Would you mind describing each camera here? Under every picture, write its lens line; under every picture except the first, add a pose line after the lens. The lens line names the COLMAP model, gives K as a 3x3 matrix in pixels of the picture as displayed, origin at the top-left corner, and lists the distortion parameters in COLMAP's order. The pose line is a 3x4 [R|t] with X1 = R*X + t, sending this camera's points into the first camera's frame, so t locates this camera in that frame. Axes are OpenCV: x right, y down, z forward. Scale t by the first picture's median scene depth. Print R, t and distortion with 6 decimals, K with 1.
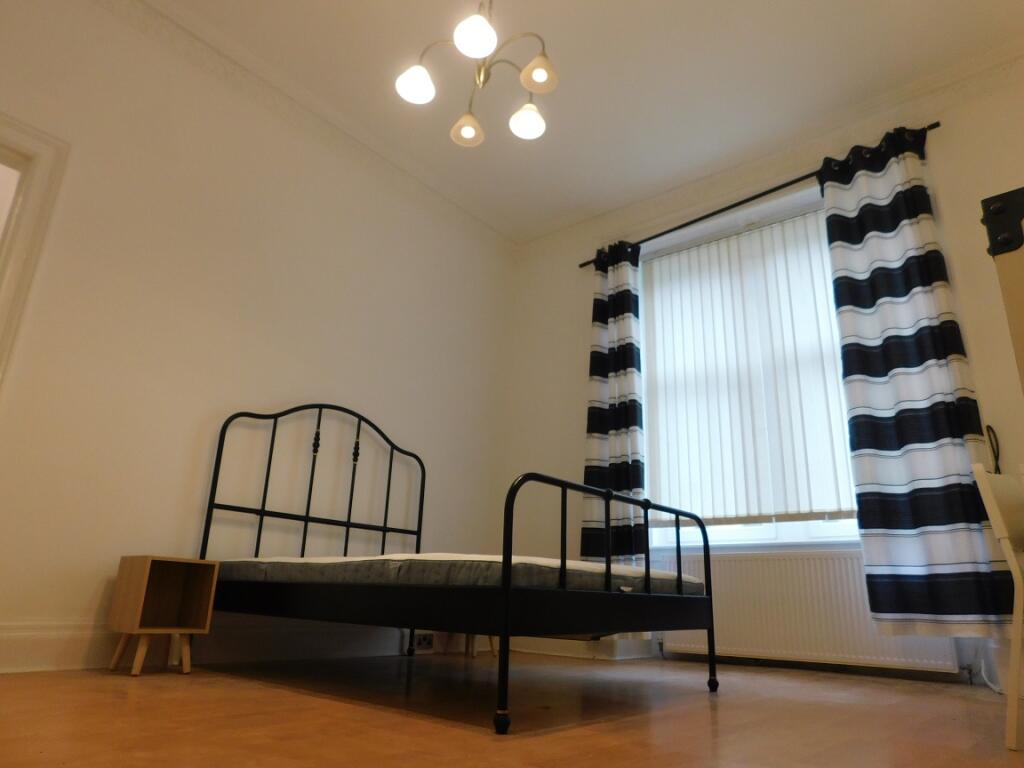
lens RADIAL K [[673.5, 0, 512.3], [0, 673.5, 383.9], [0, 0, 1]] dist [-0.057951, 0.003382]
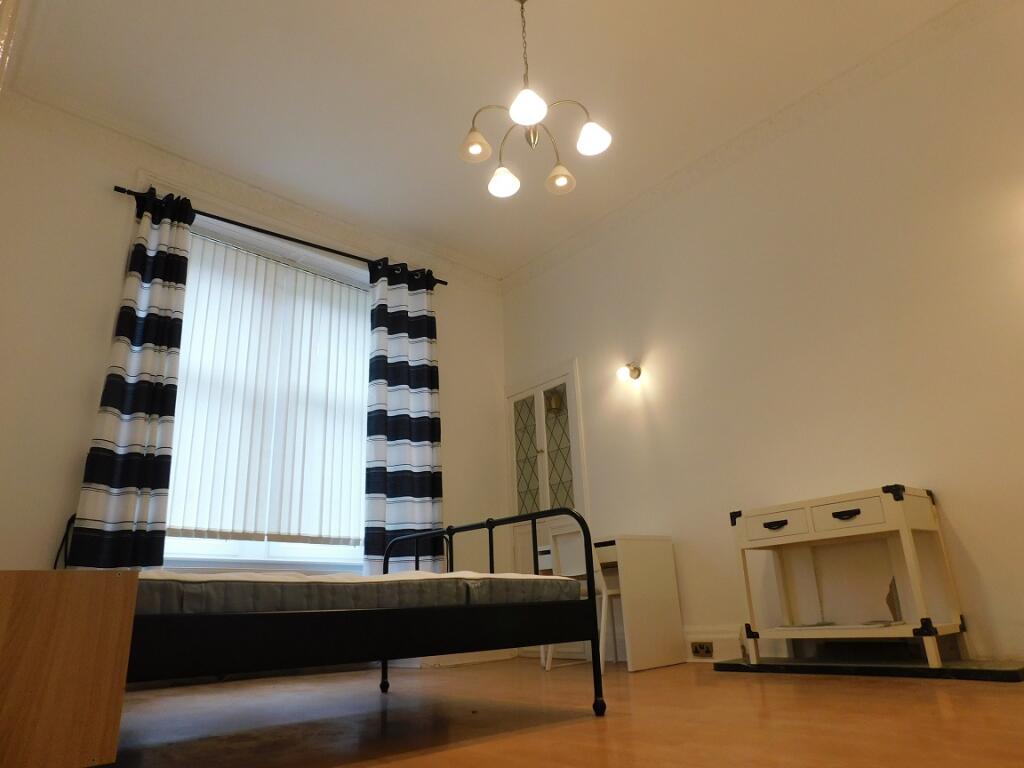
lens RADIAL K [[673.5, 0, 512.9], [0, 673.5, 381.3], [0, 0, 1]] dist [-0.057951, 0.003382]
pose [[0.118545, 0.283581, 0.951593, -0.660328], [-0.261617, 0.933408, -0.245571, 0.130363], [-0.957864, -0.219842, 0.184841, 0.491901]]
